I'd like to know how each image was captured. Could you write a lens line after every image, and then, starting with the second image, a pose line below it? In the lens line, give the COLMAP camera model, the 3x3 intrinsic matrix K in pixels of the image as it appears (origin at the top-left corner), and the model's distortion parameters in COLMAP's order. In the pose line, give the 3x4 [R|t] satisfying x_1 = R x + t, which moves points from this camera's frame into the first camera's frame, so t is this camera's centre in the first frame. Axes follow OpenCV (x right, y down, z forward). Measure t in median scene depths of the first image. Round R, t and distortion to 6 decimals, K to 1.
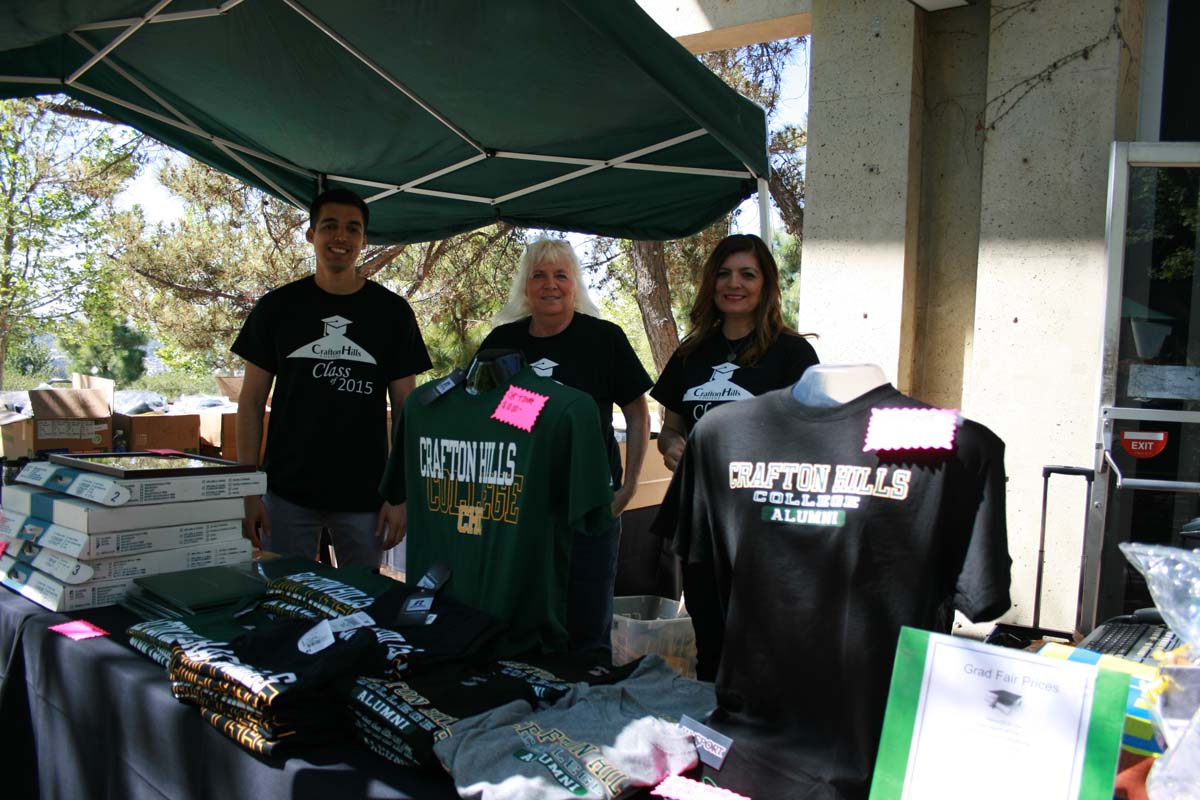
lens RADIAL K [[983.3, 0, 601.7], [0, 983.3, 422.5], [0, 0, 1]] dist [-0.137227, 0.098111]
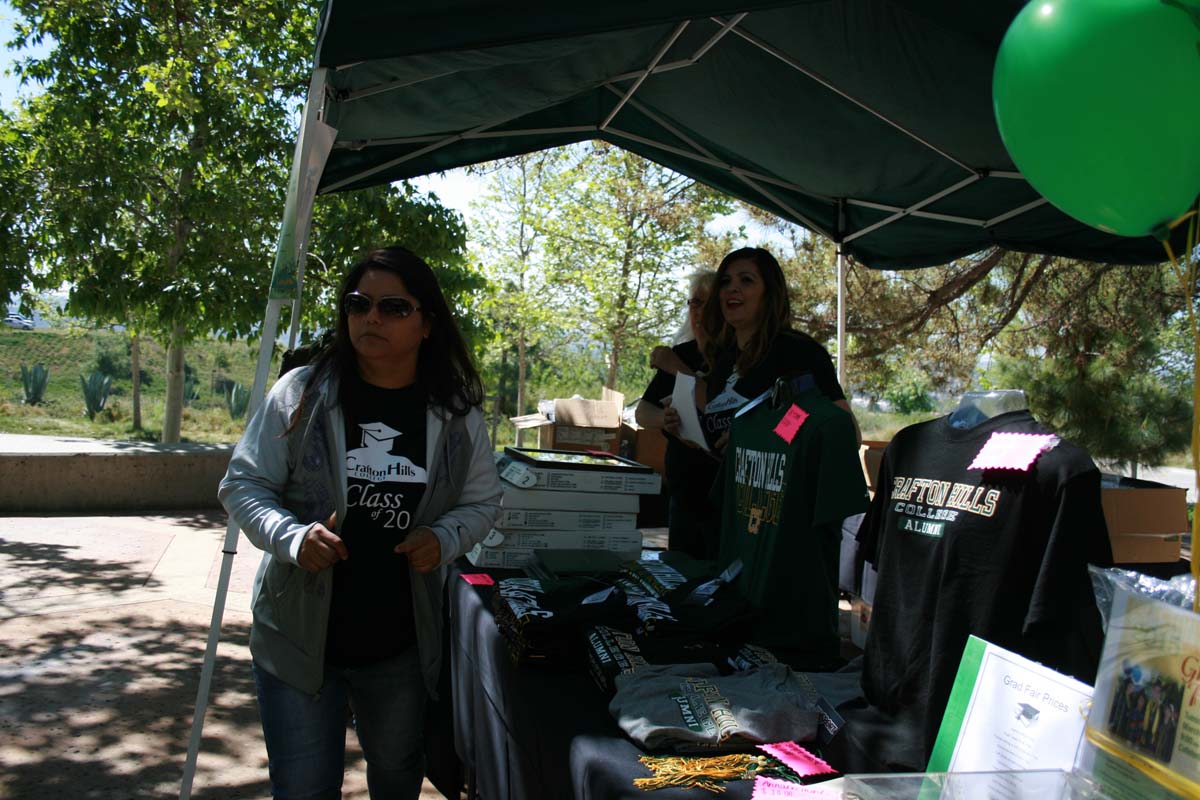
lens RADIAL K [[1129.2, 0, 628.1], [0, 1129.2, 412.6], [0, 0, 1]] dist [-0.063991, 0.000000]
pose [[0.832460, 0.051994, -0.551640, 0.387290], [-0.079172, 0.996534, -0.025548, 0.016963], [0.548400, 0.064942, 0.833691, -0.143721]]
